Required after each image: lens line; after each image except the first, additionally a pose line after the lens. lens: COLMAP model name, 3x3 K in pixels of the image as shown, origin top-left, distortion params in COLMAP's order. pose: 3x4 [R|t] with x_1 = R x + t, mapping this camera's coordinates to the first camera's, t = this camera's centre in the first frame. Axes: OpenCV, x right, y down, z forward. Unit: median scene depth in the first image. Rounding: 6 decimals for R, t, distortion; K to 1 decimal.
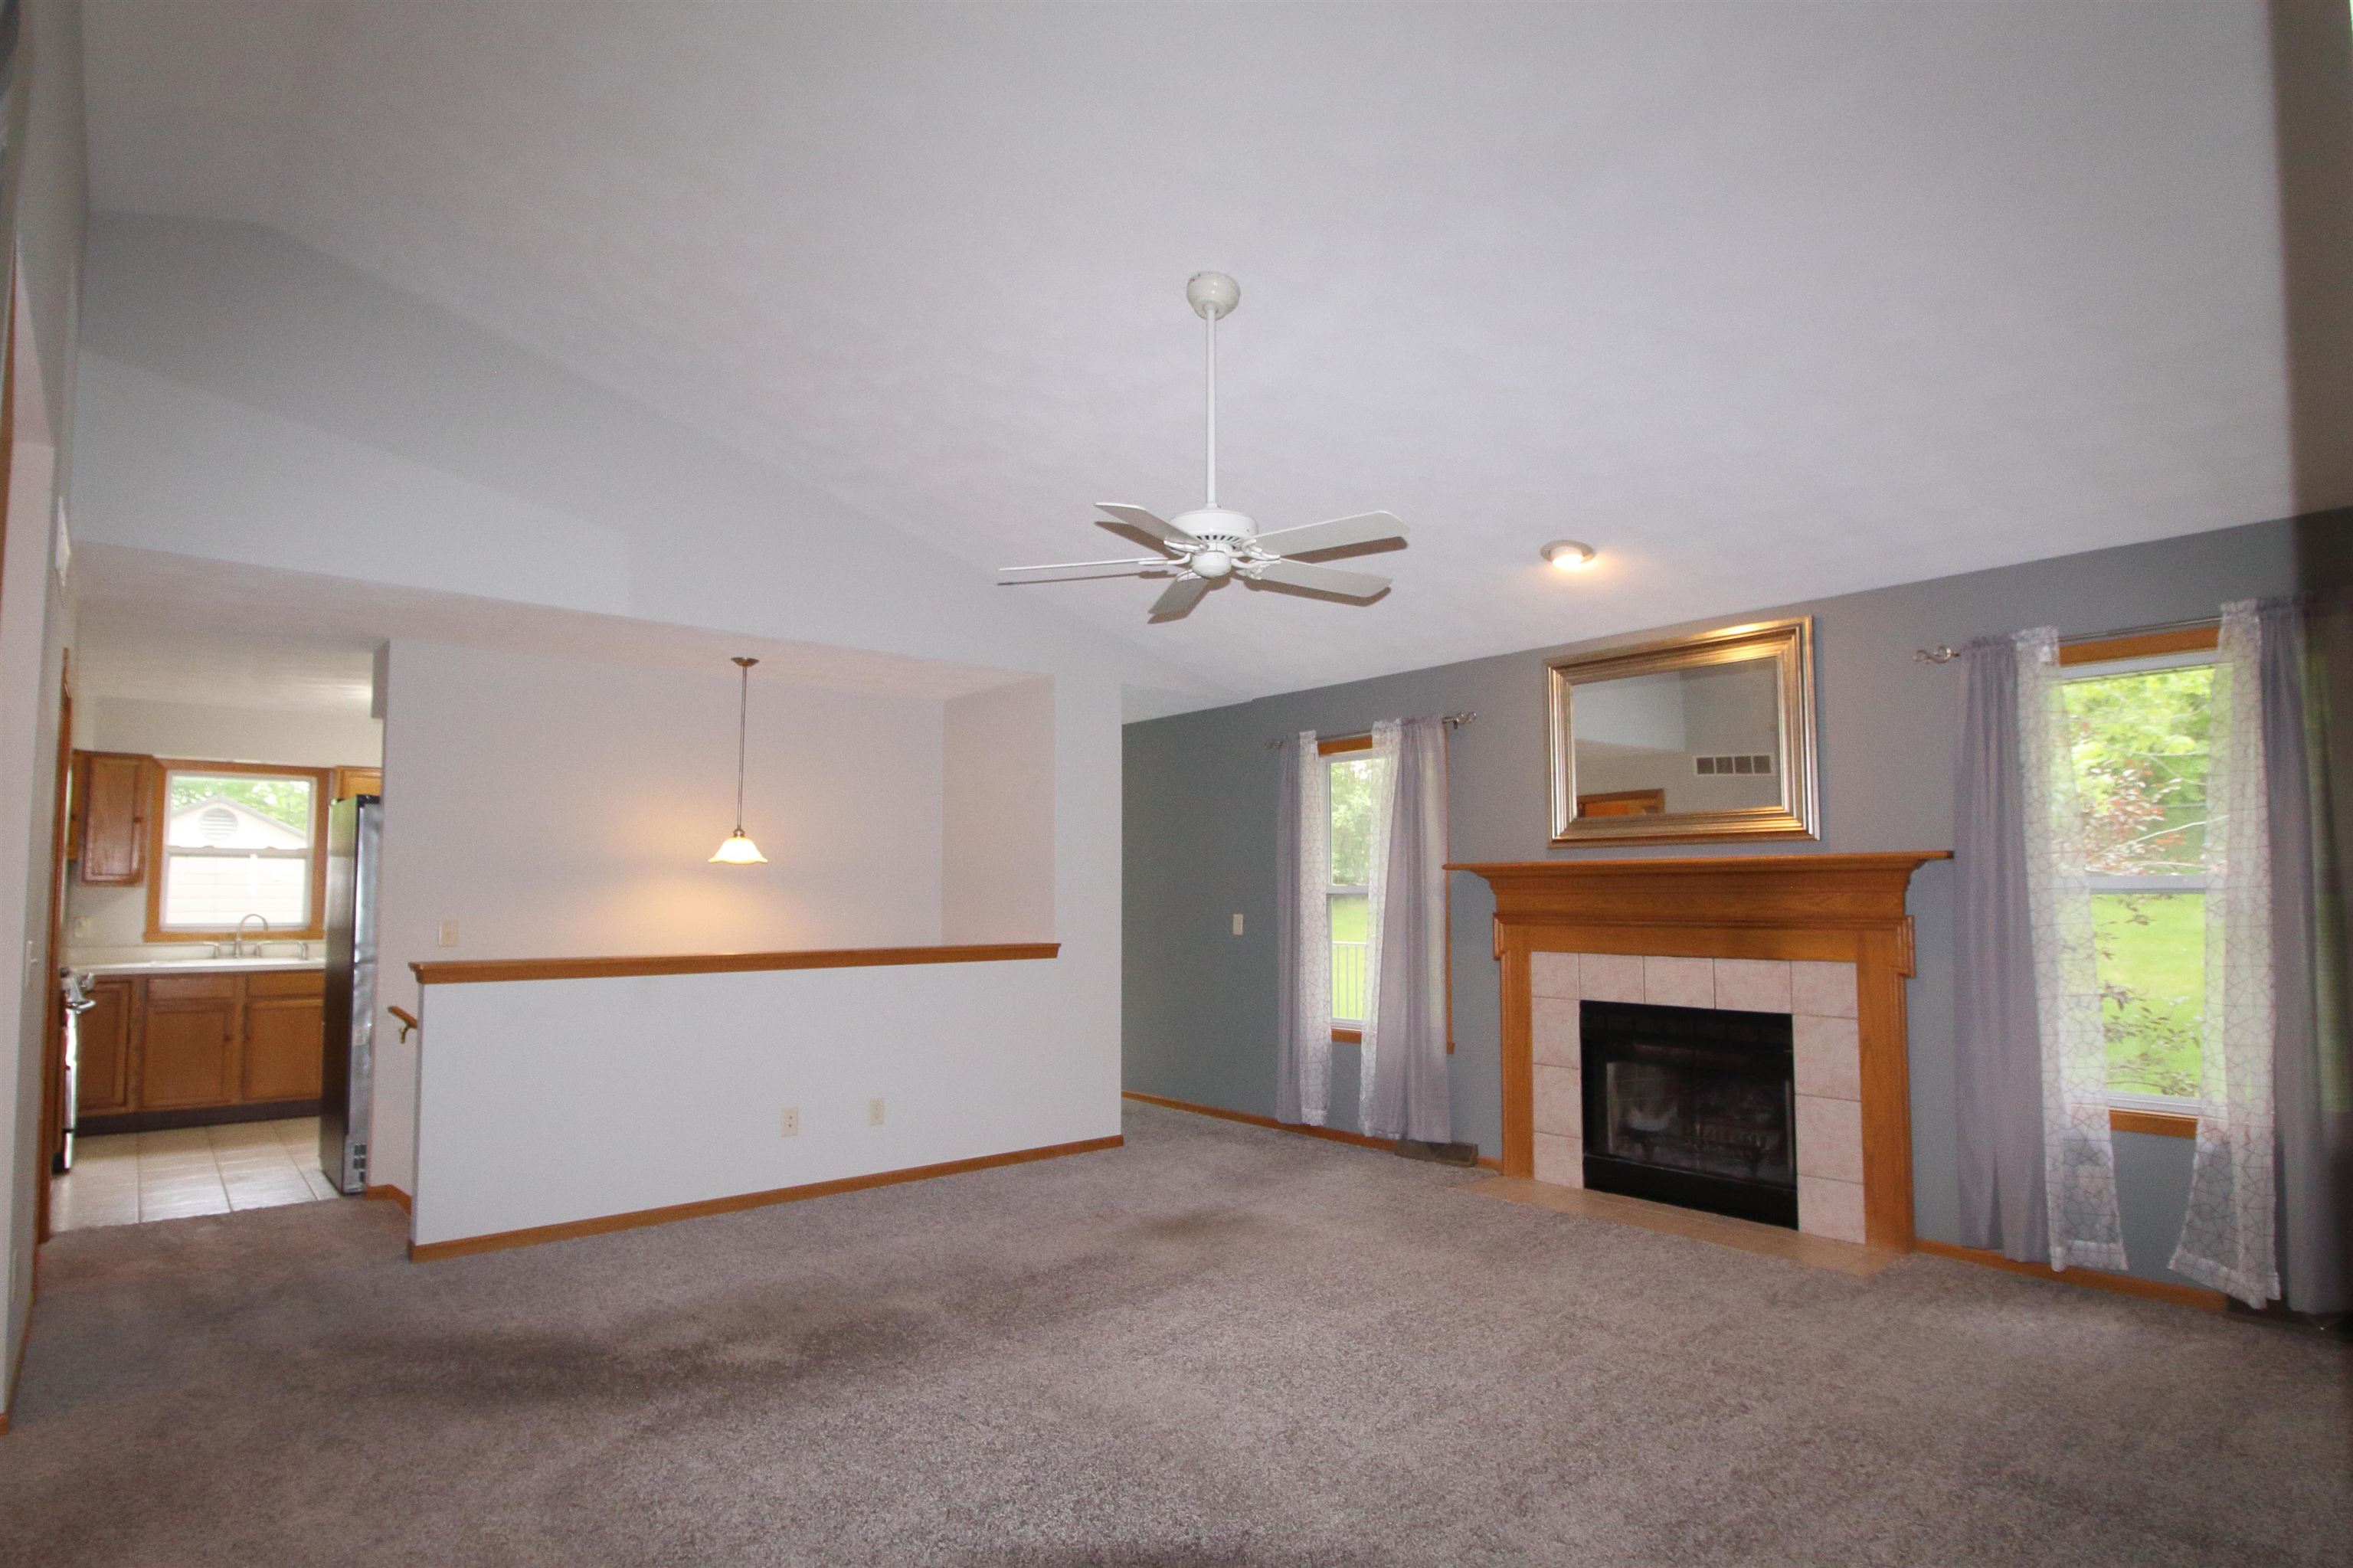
lens RADIAL K [[1173.1, 0, 1176.9], [0, 1173.1, 837.6], [0, 0, 1]] dist [-0.002426, -0.000410]
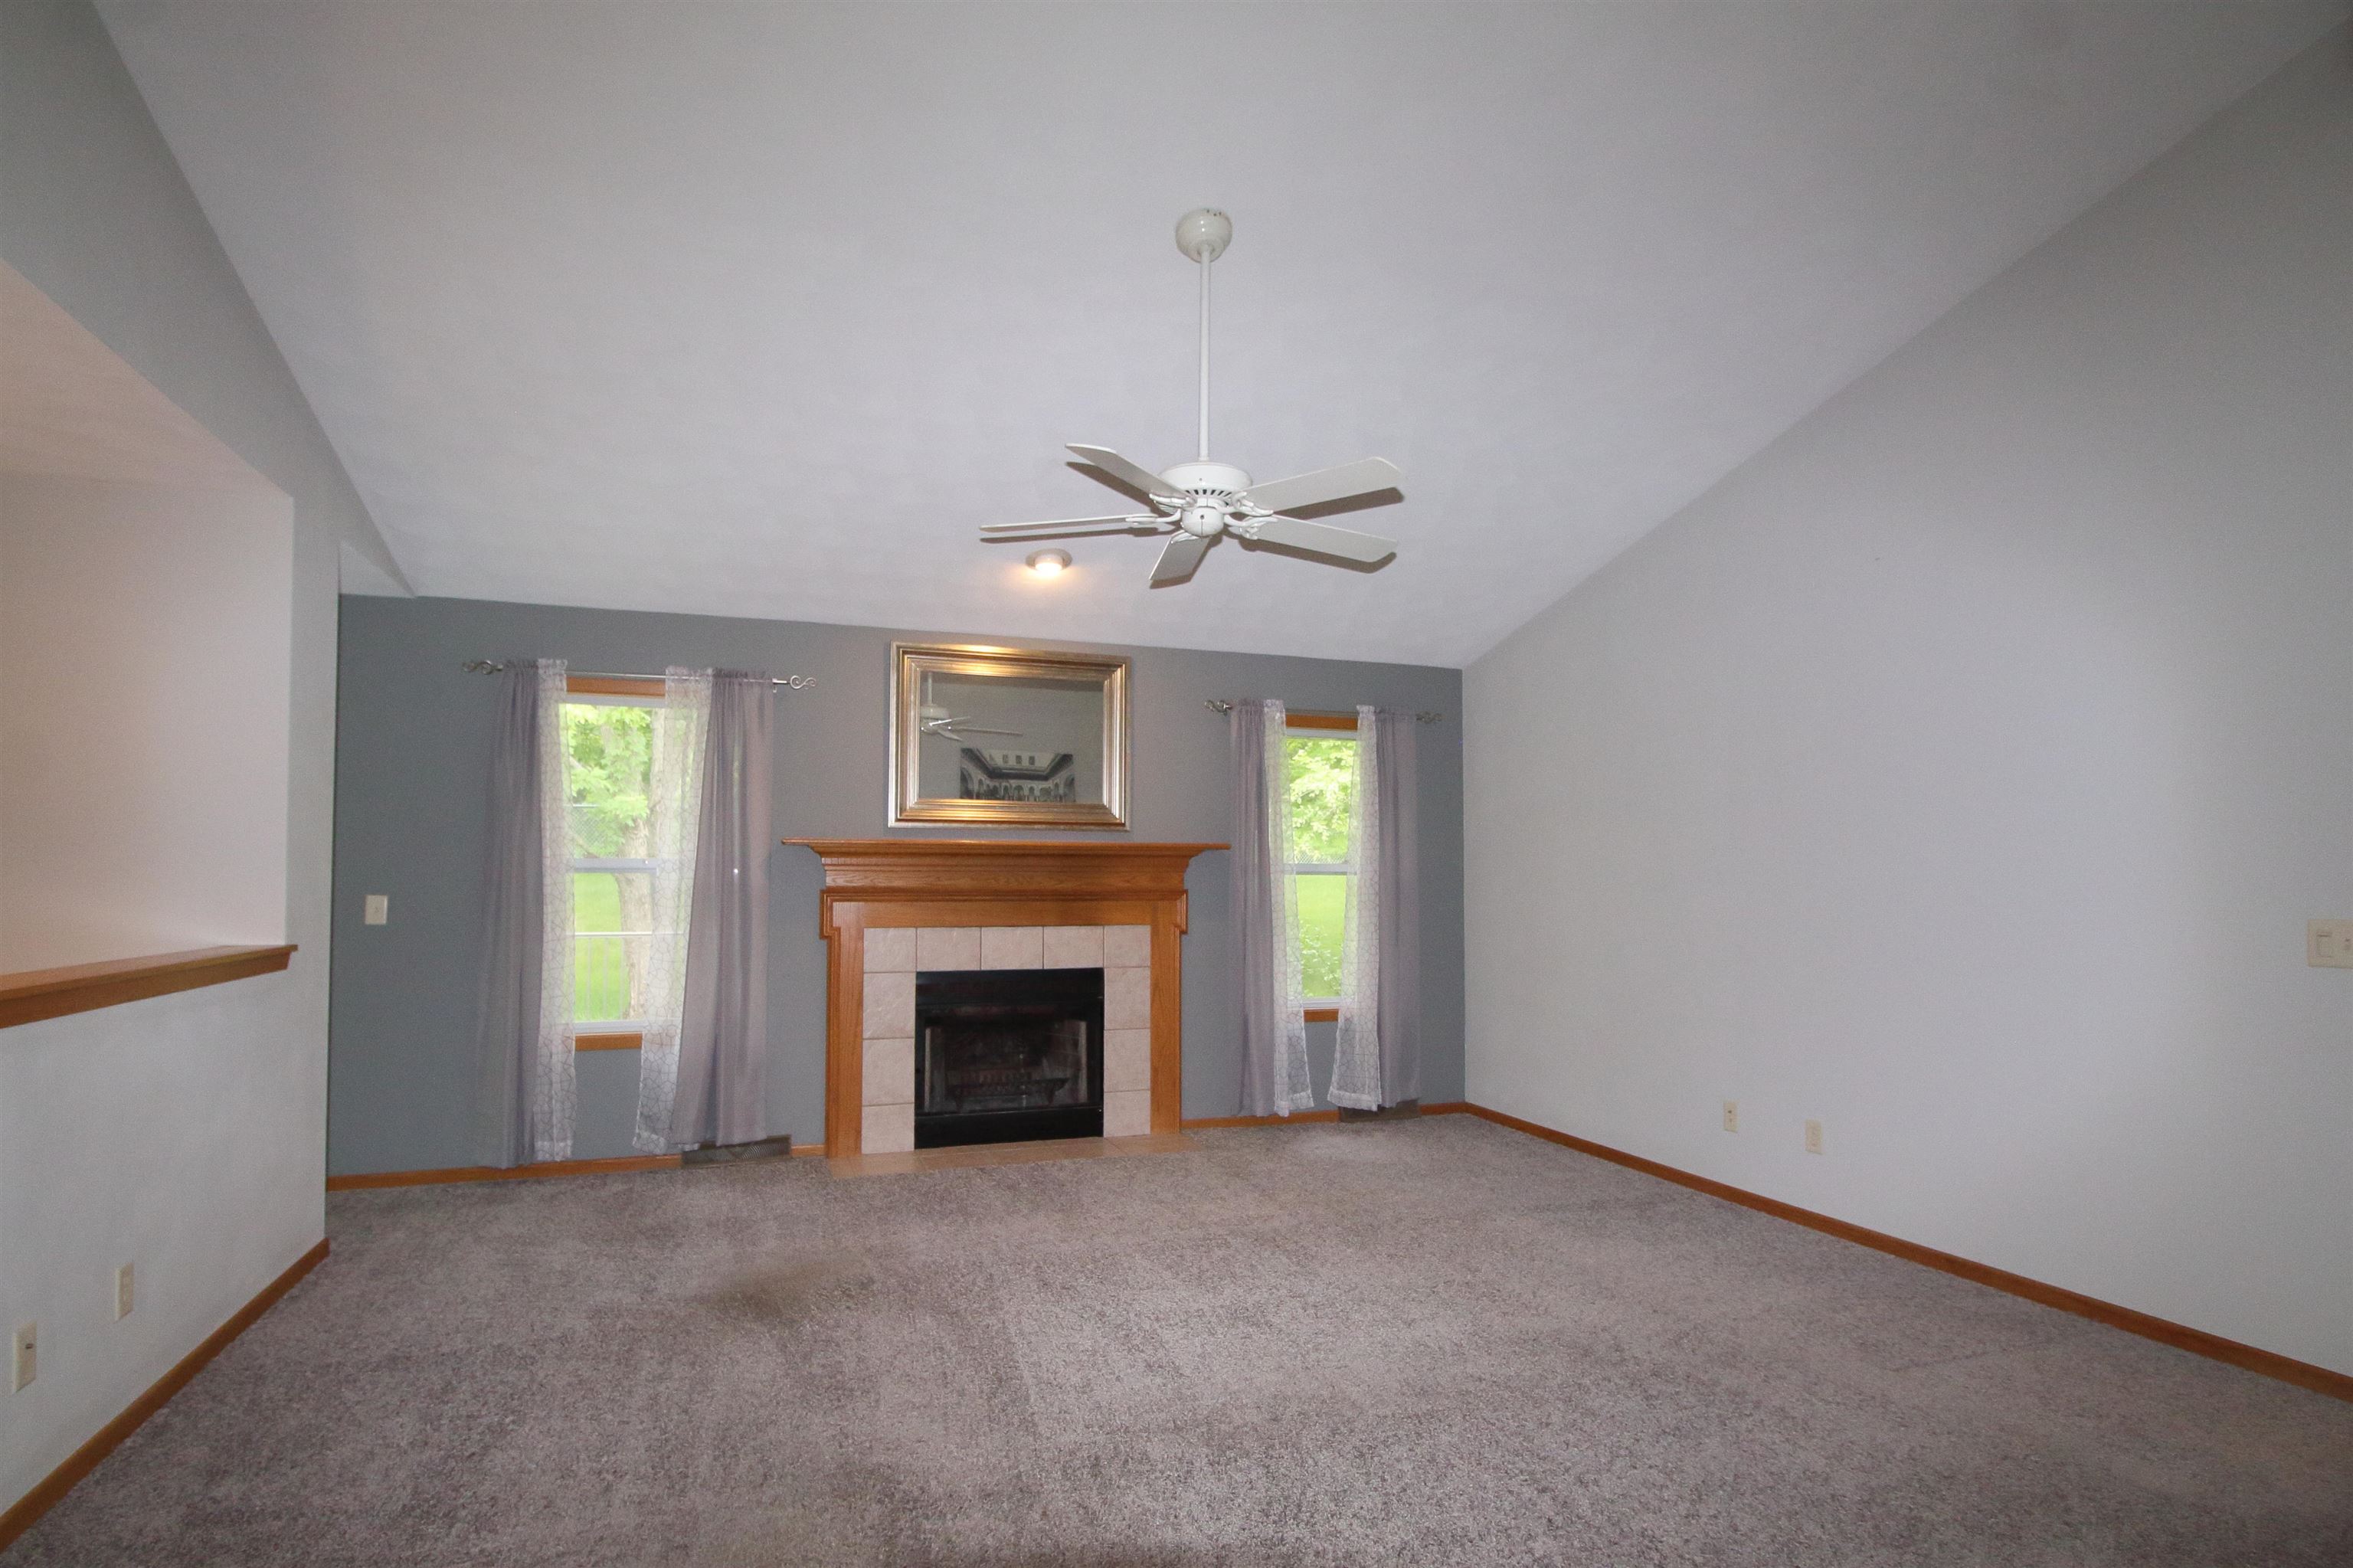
lens RADIAL K [[1106.5, 0, 1177.0], [0, 1106.5, 861.8], [0, 0, 1]] dist [0.001467, 0.000188]
pose [[0.417789, 0.021889, 0.908280, -0.528502], [-0.048740, 0.998810, -0.001652, 0.034270], [-0.907236, -0.043580, 0.418359, 0.431551]]
